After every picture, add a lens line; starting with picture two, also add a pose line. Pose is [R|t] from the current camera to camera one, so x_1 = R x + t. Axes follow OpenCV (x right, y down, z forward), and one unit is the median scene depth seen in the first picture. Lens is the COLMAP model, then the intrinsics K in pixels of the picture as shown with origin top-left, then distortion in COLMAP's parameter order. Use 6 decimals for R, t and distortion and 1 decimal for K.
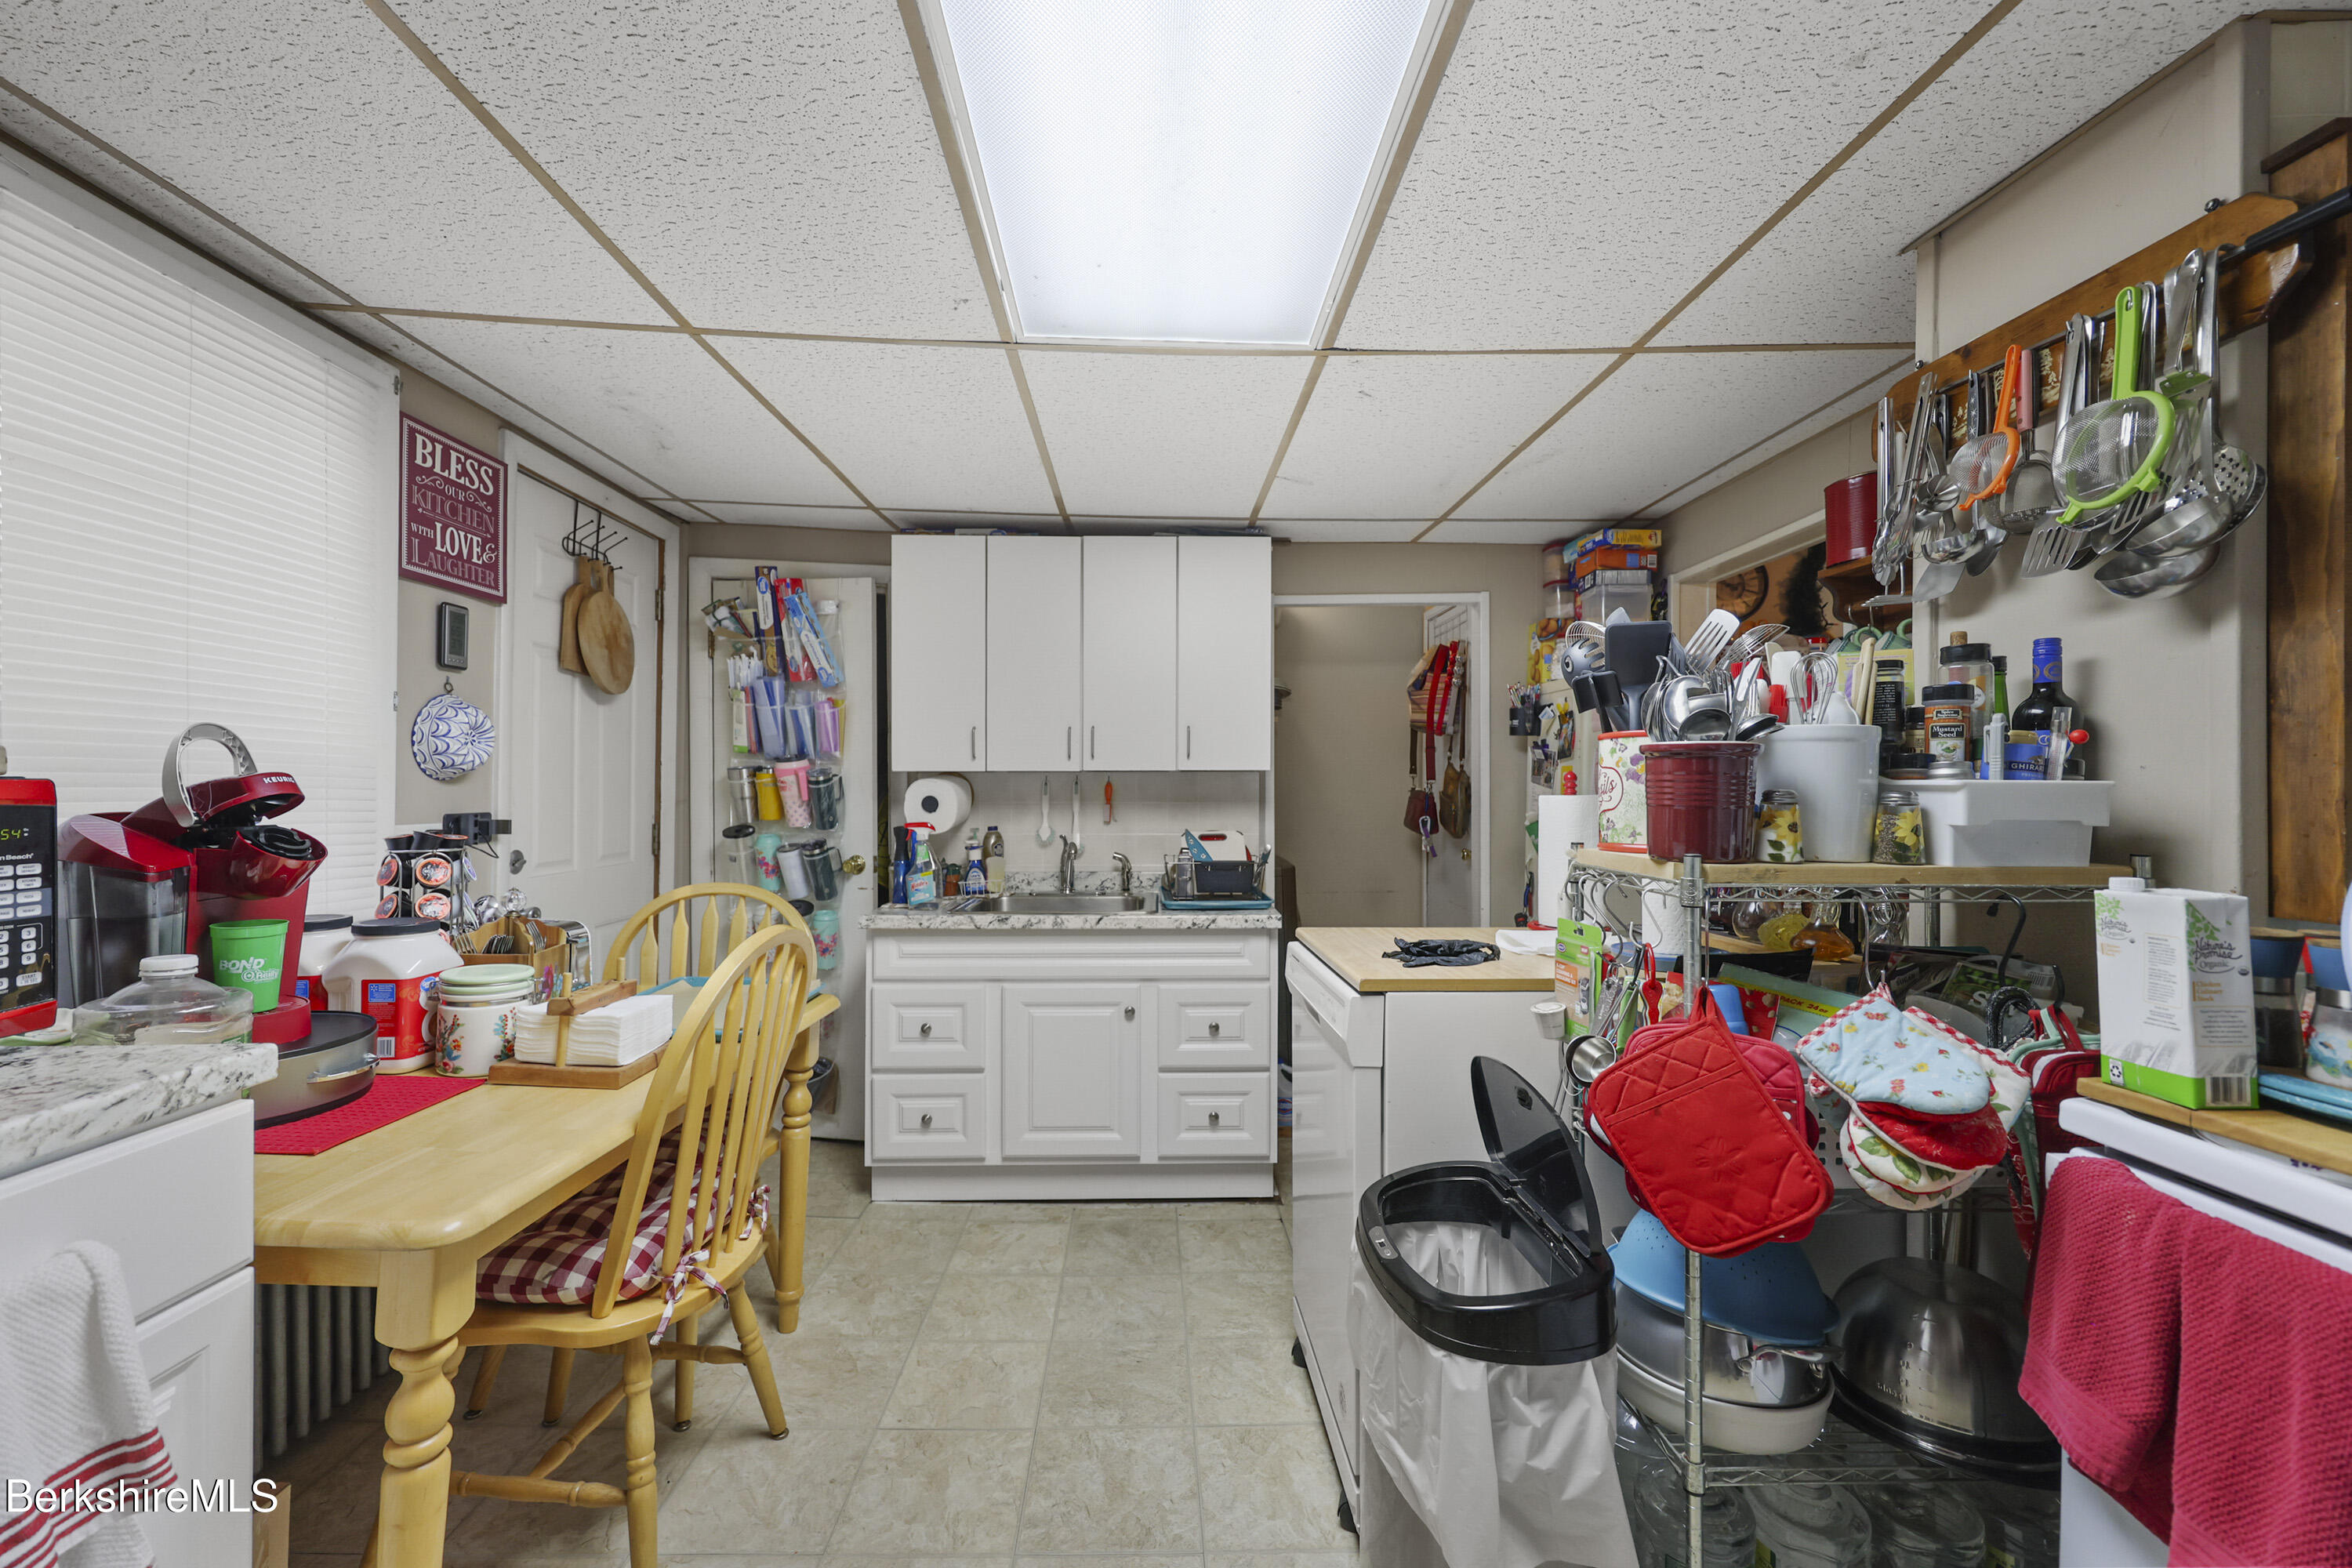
lens RADIAL K [[946.9, 0, 1188.4], [0, 946.9, 789.1], [0, 0, 1]] dist [-0.005492, -0.000127]
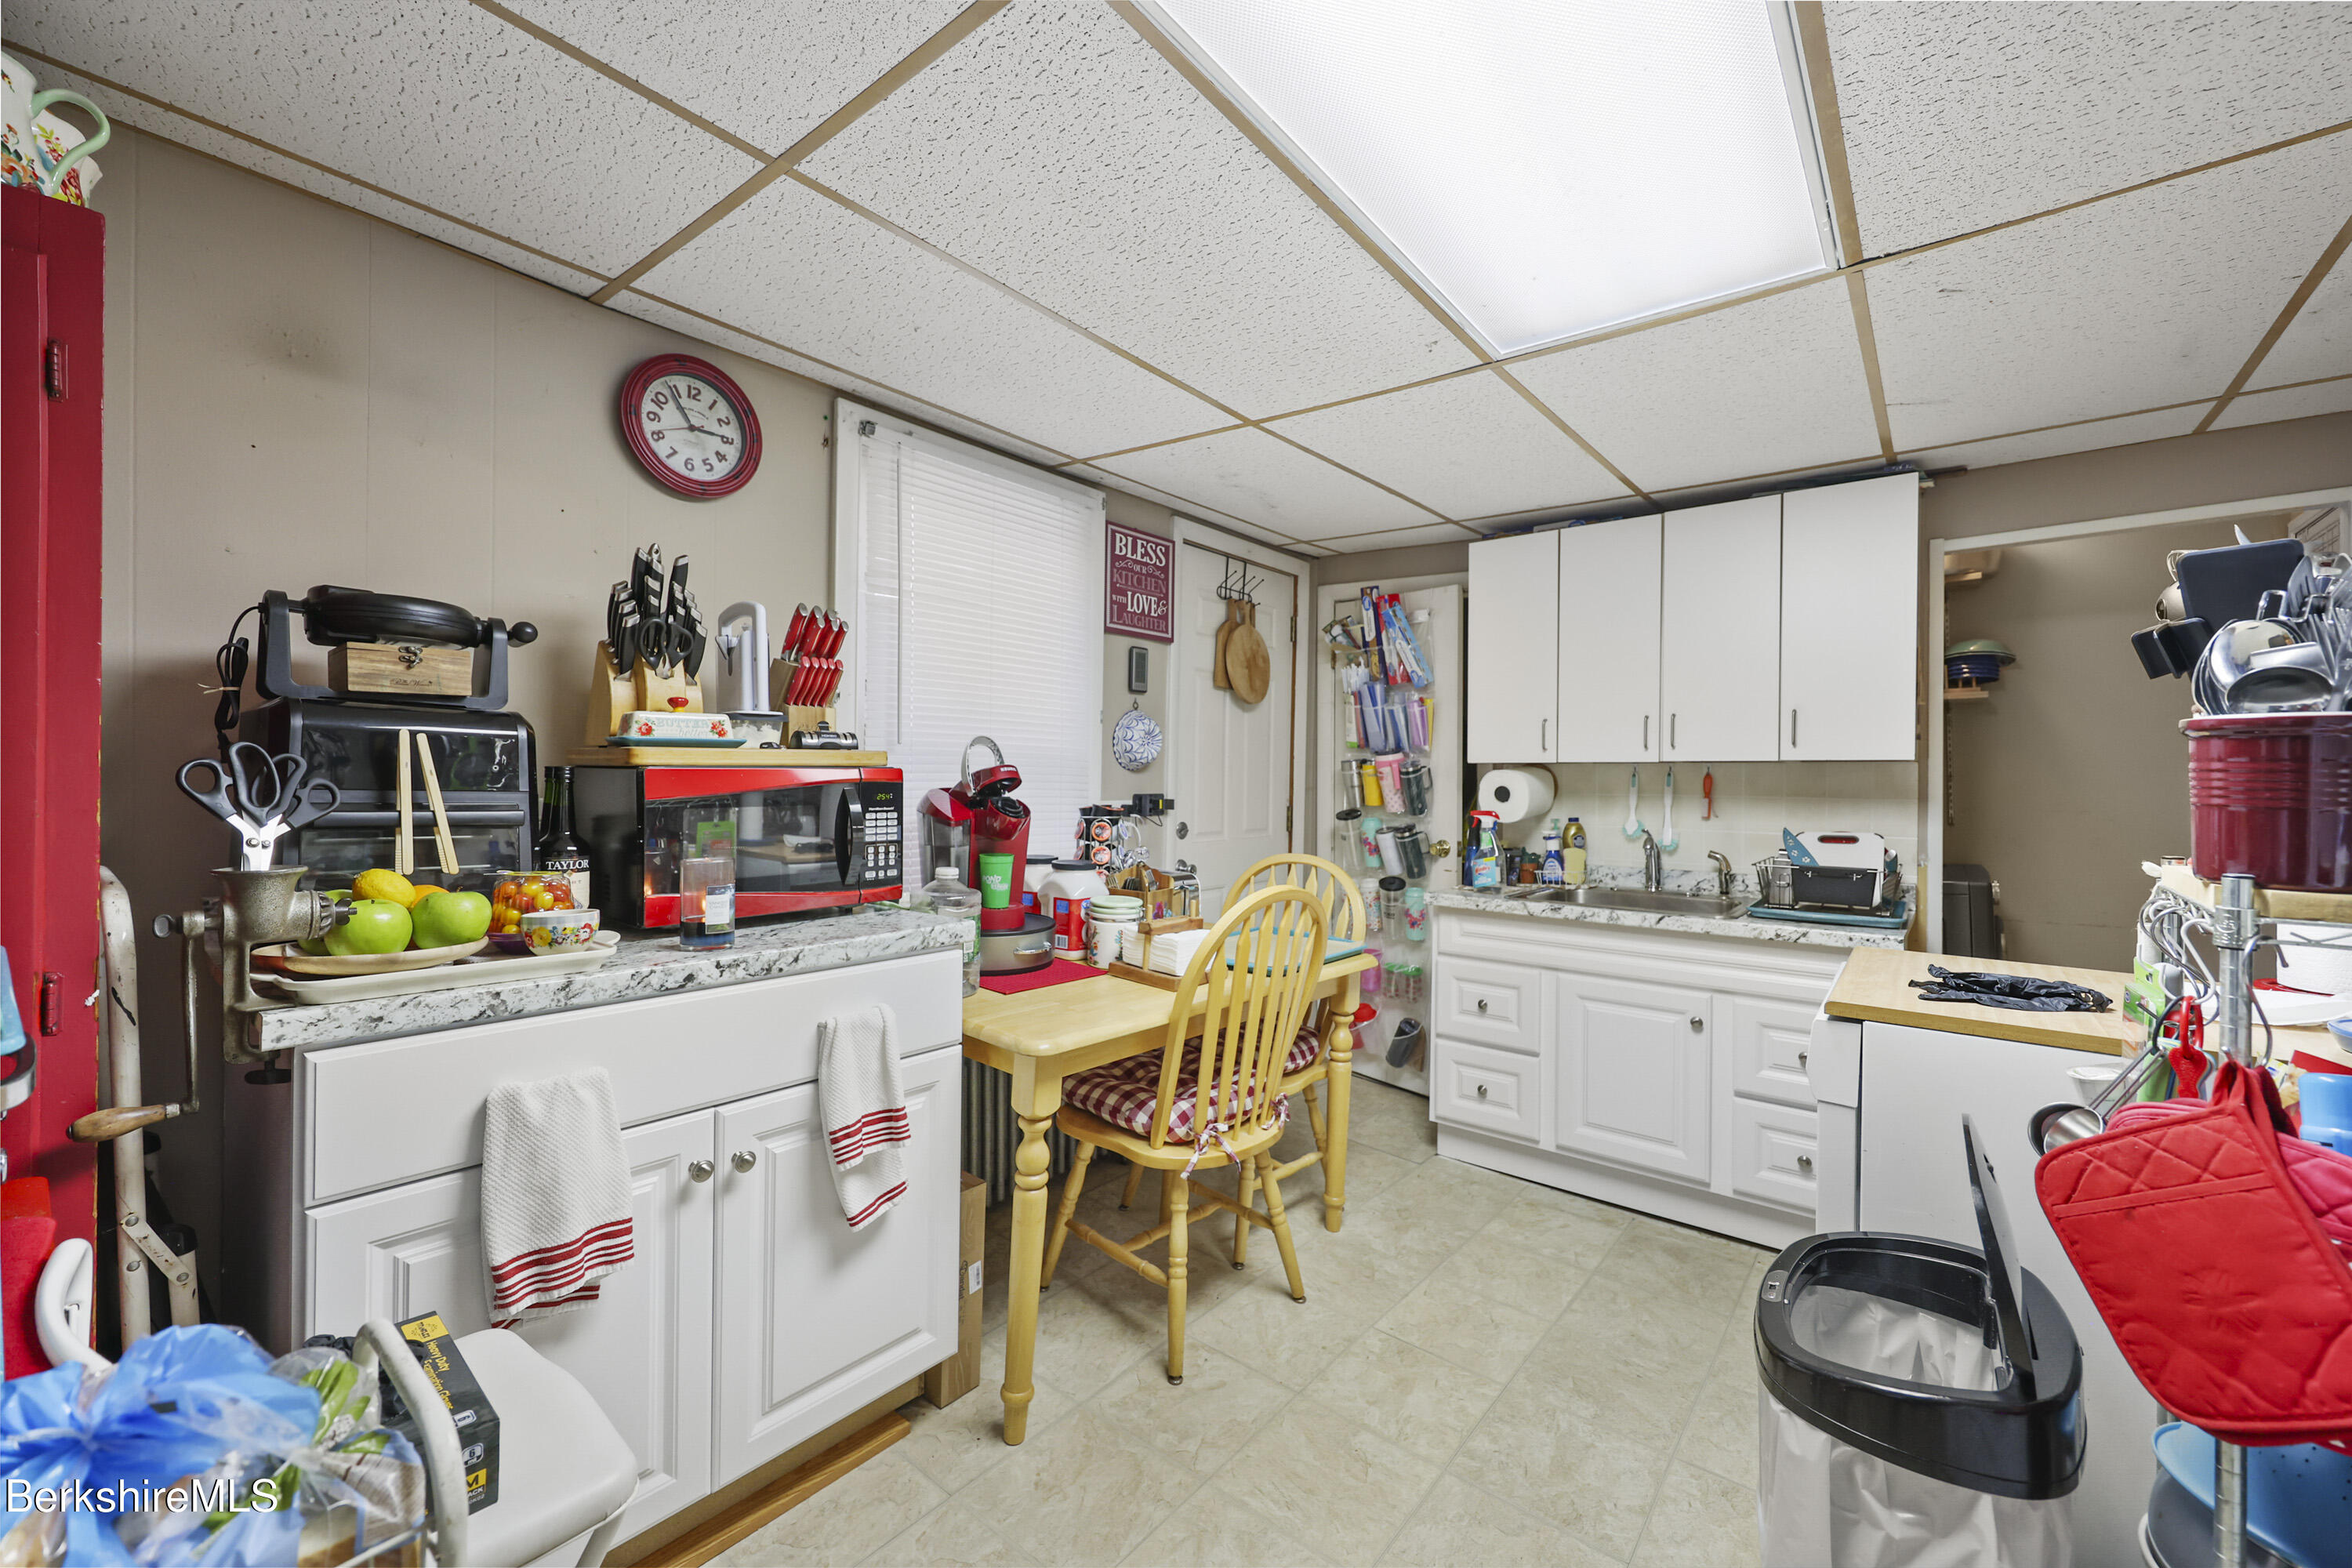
lens RADIAL K [[946.9, 0, 1190.0], [0, 946.9, 779.0], [0, 0, 1]] dist [-0.005492, -0.000127]
pose [[0.751910, 0.006777, -0.659231, 0.228899], [-0.008692, 0.999962, 0.000365, 0.002335], [0.659209, 0.005455, 0.751940, -0.024962]]
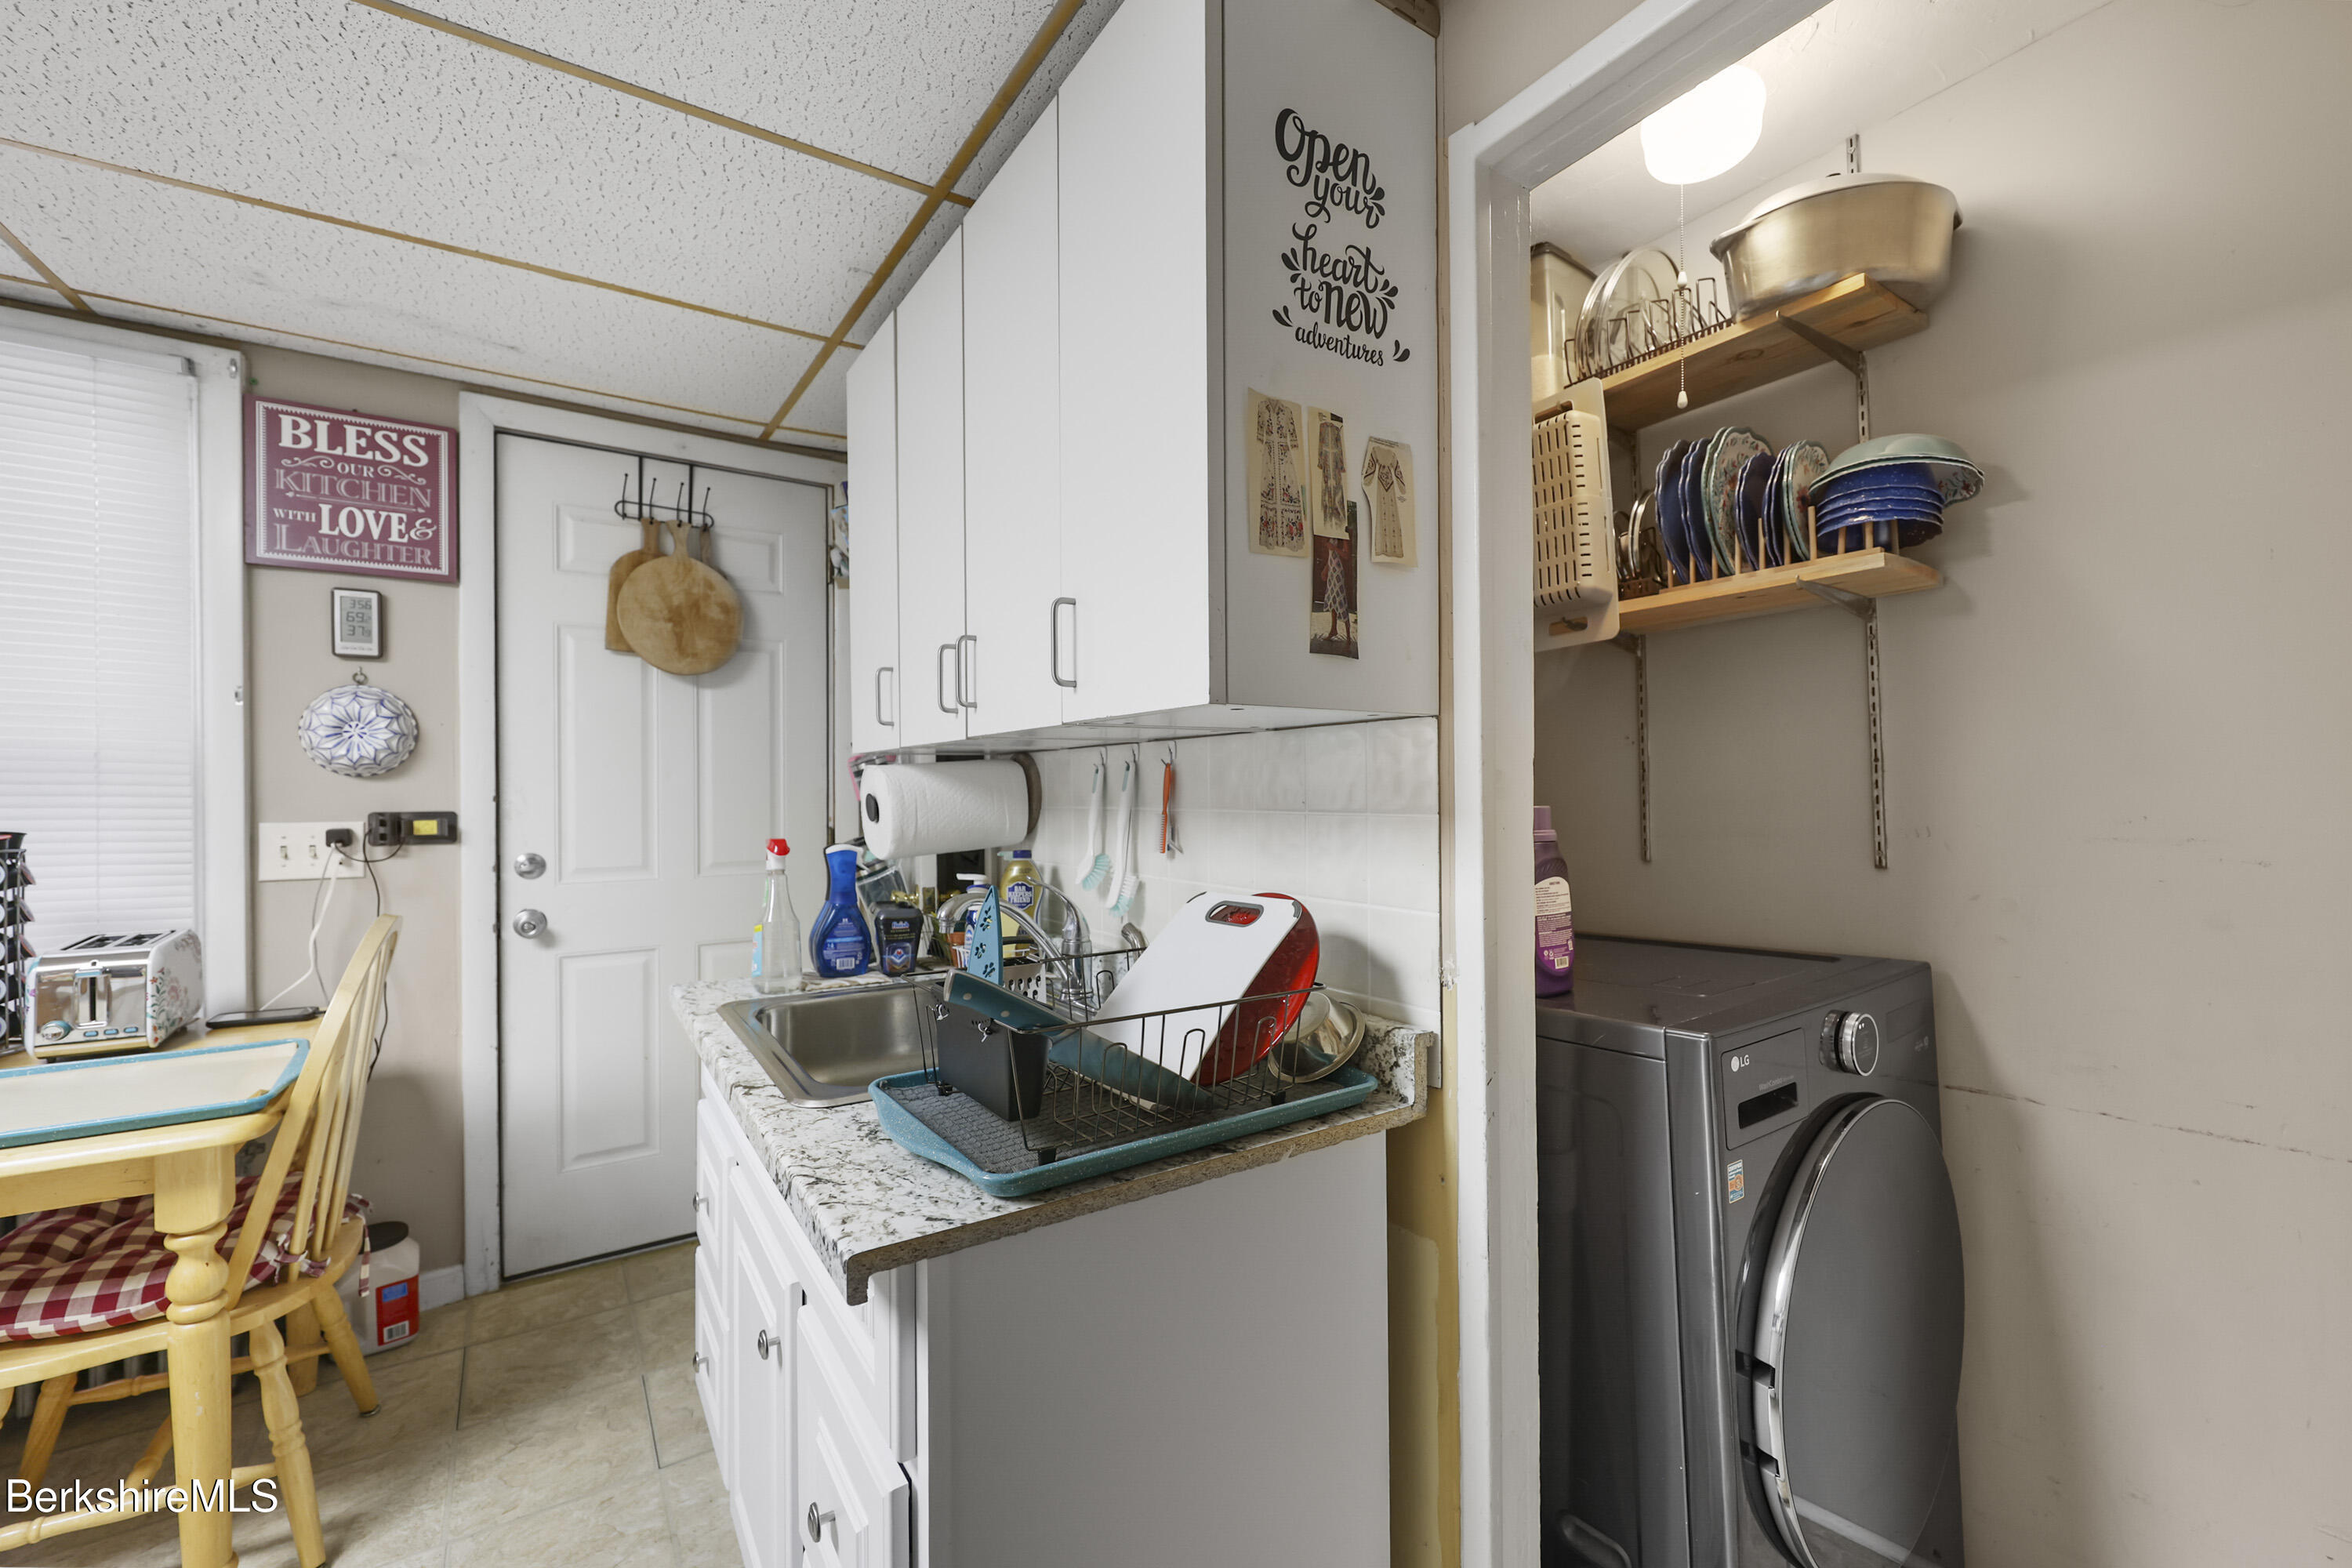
lens RADIAL K [[946.9, 0, 1168.6], [0, 946.9, 788.2], [0, 0, 1]] dist [-0.005492, -0.000127]
pose [[0.541337, 0.001191, -0.840805, 0.459118], [0.002591, 0.999992, 0.003085, 0.002328], [0.840802, -0.003849, 0.541329, 1.191803]]
